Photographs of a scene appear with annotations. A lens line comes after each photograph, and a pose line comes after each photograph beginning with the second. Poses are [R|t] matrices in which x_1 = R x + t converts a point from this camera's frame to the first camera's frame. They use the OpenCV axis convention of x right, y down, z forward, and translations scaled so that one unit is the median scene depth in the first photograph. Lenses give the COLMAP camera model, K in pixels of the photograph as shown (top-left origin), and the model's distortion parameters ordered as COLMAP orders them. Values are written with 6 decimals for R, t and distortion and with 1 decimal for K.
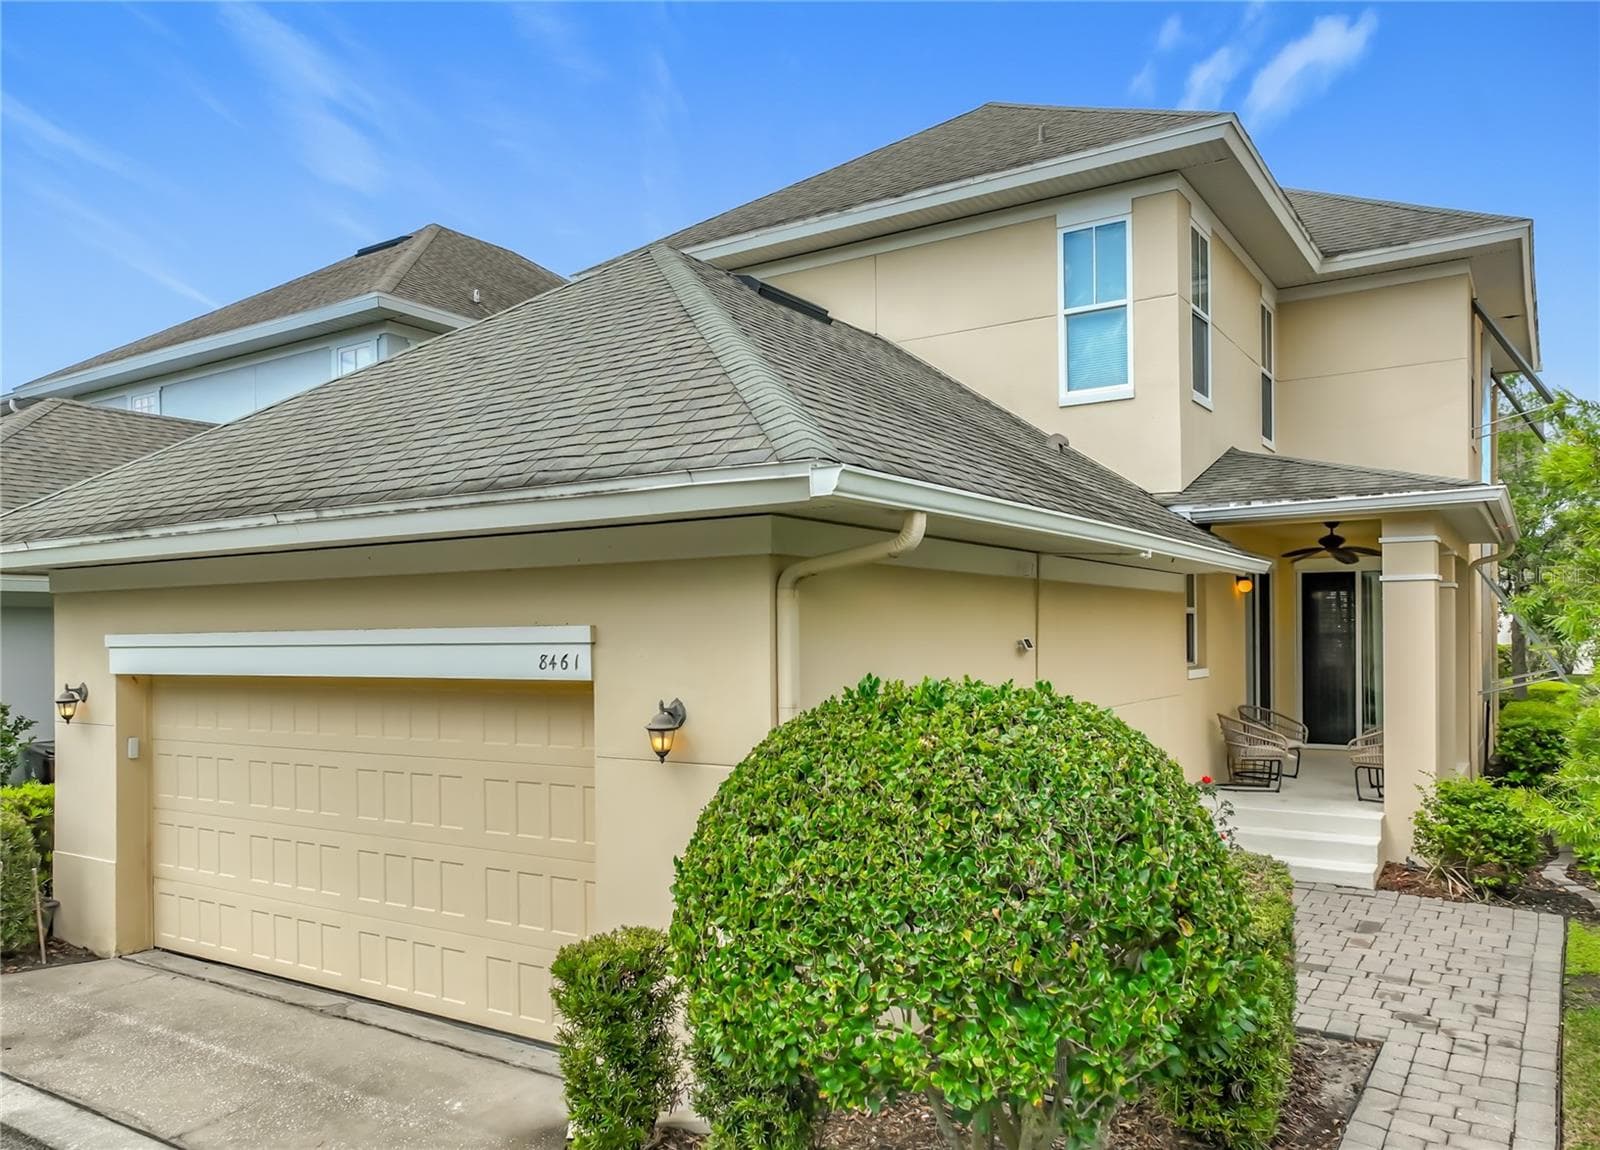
lens RADIAL K [[1180.0, 0, 777.3], [0, 1180.0, 637.5], [0, 0, 1]] dist [0.012152, 0.011117]
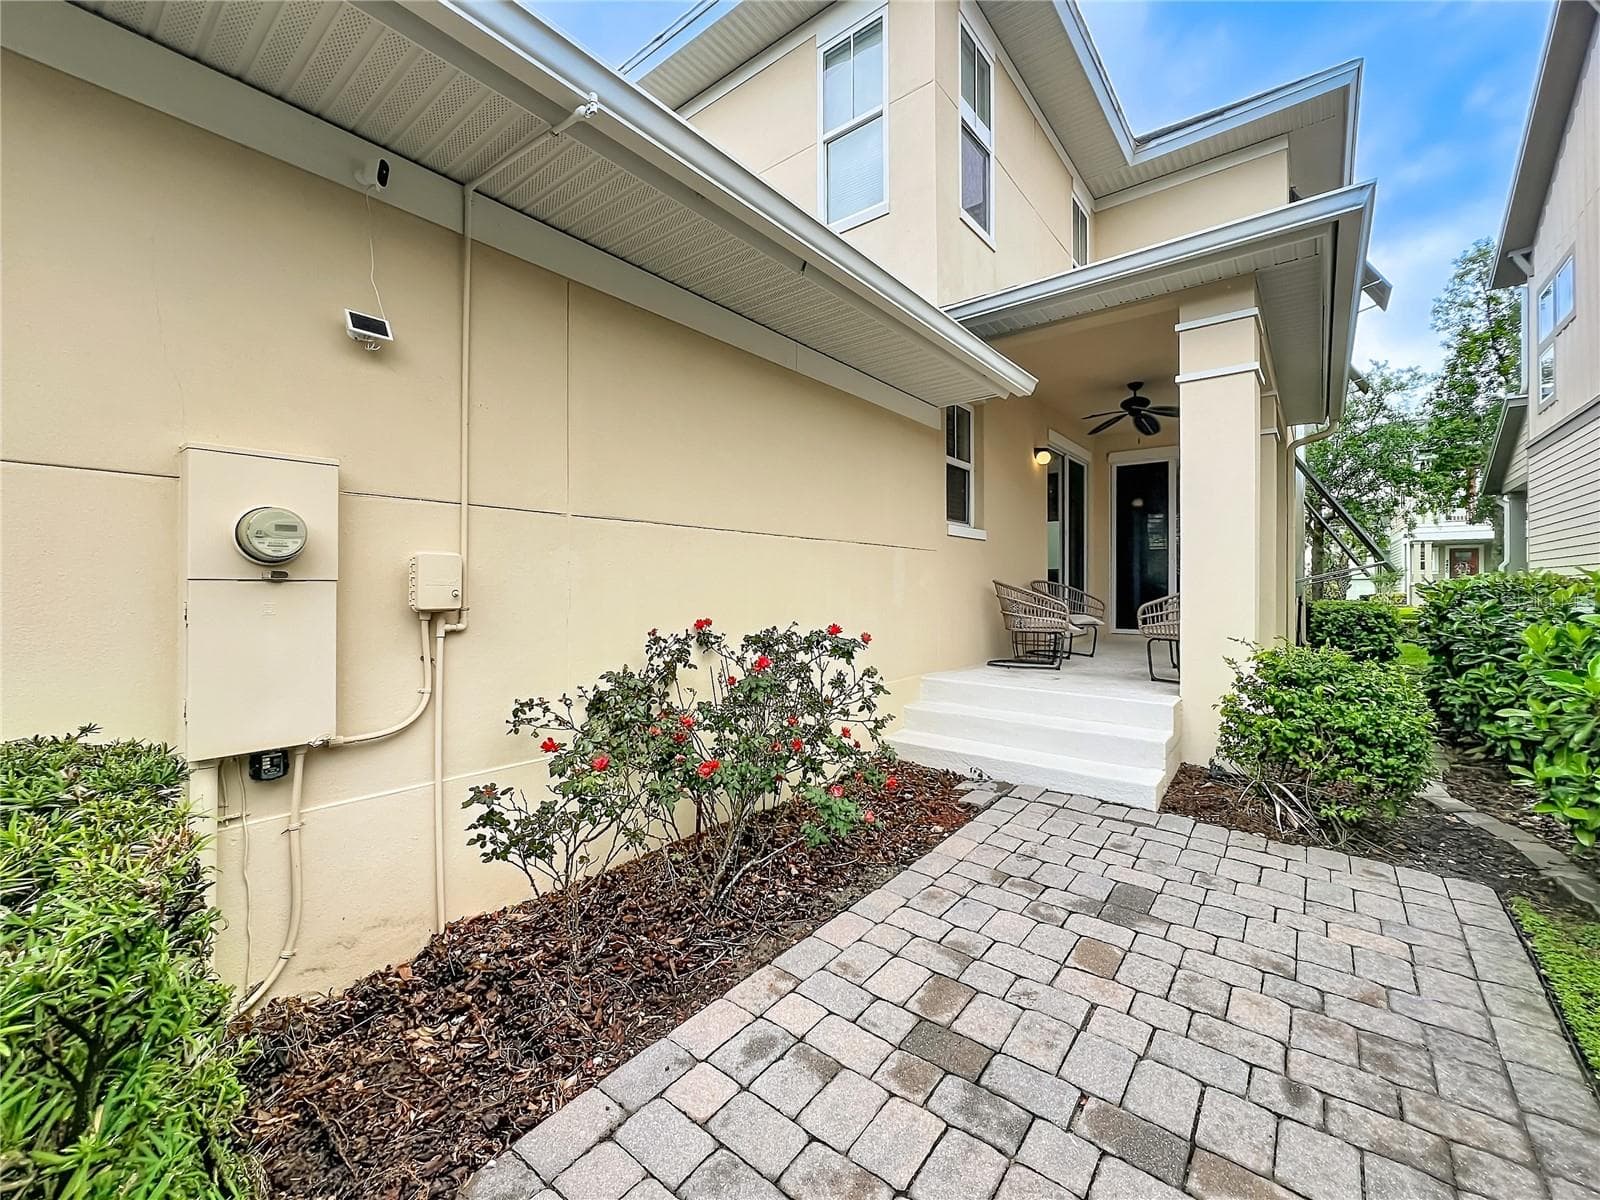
lens RADIAL K [[649.7, 0, 800.1], [0, 649.7, 591.5], [0, 0, 1]] dist [-0.001717, -0.000429]
pose [[0.995068, 0.006482, -0.098986, 0.334505], [-0.006571, 0.999978, -0.000570, 0.088940], [0.098980, 0.001217, 0.995089, 0.608347]]
